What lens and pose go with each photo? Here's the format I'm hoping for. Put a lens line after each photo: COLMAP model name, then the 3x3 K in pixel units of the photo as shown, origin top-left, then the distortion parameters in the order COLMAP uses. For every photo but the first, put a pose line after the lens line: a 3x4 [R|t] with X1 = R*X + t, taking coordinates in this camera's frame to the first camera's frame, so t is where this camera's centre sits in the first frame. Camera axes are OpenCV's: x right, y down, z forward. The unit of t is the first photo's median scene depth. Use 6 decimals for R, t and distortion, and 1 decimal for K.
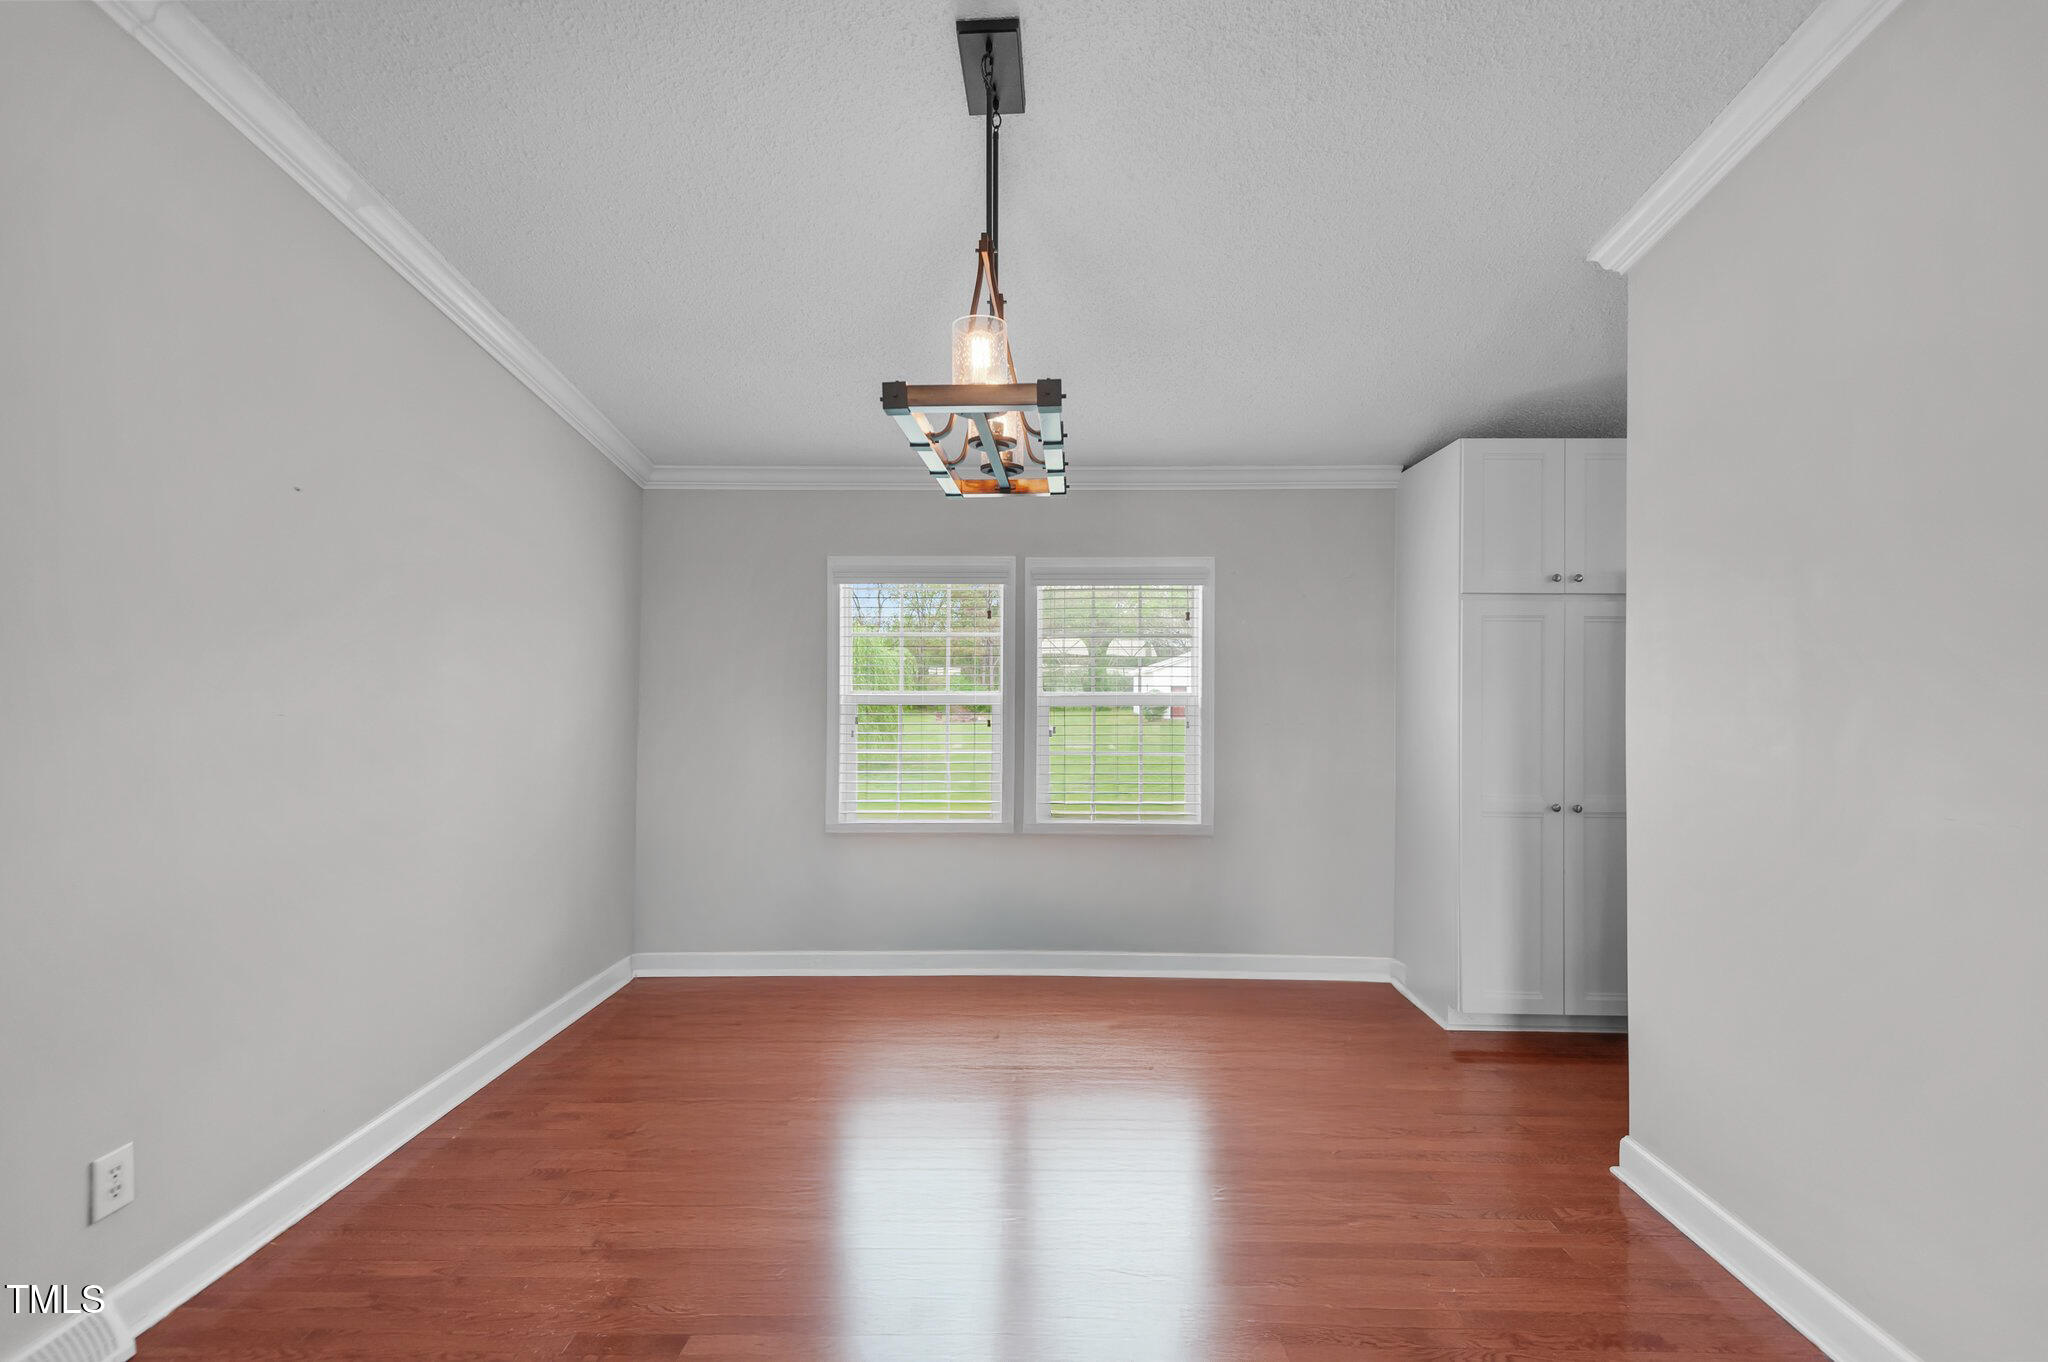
lens RADIAL K [[941.2, 0, 1030.9], [0, 941.2, 682.9], [0, 0, 1]] dist [0.018866, -0.012363]
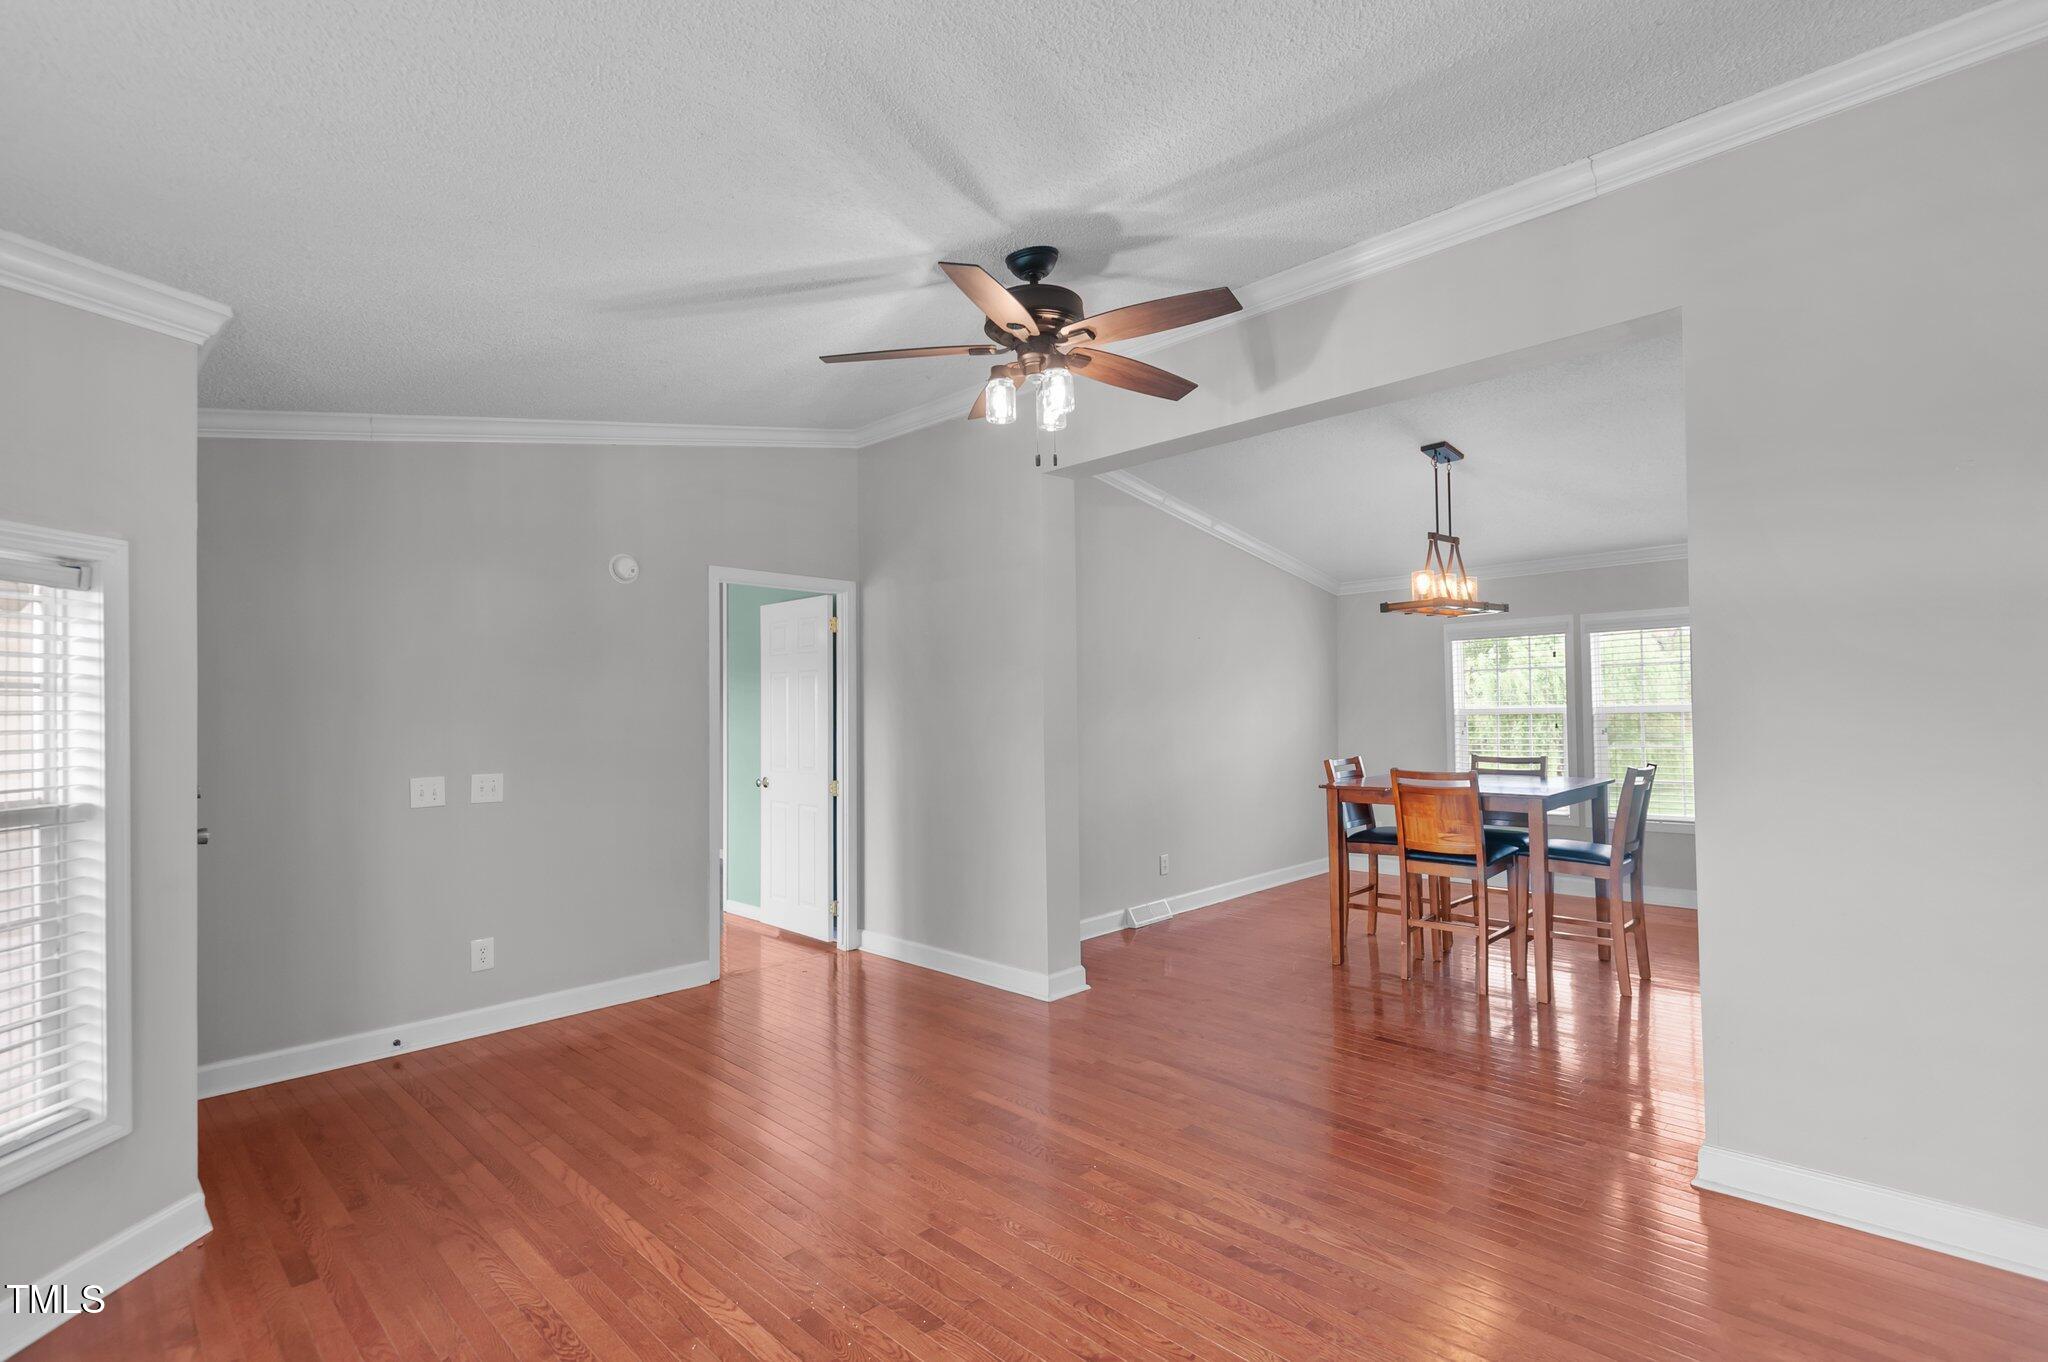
lens RADIAL K [[941.2, 0, 1013.8], [0, 941.2, 686.7], [0, 0, 1]] dist [0.018866, -0.012363]
pose [[0.716139, -0.030725, -0.697281, 0.403346], [0.022191, 0.999528, -0.021252, -0.006866], [0.697605, -0.000254, 0.716483, -0.724273]]
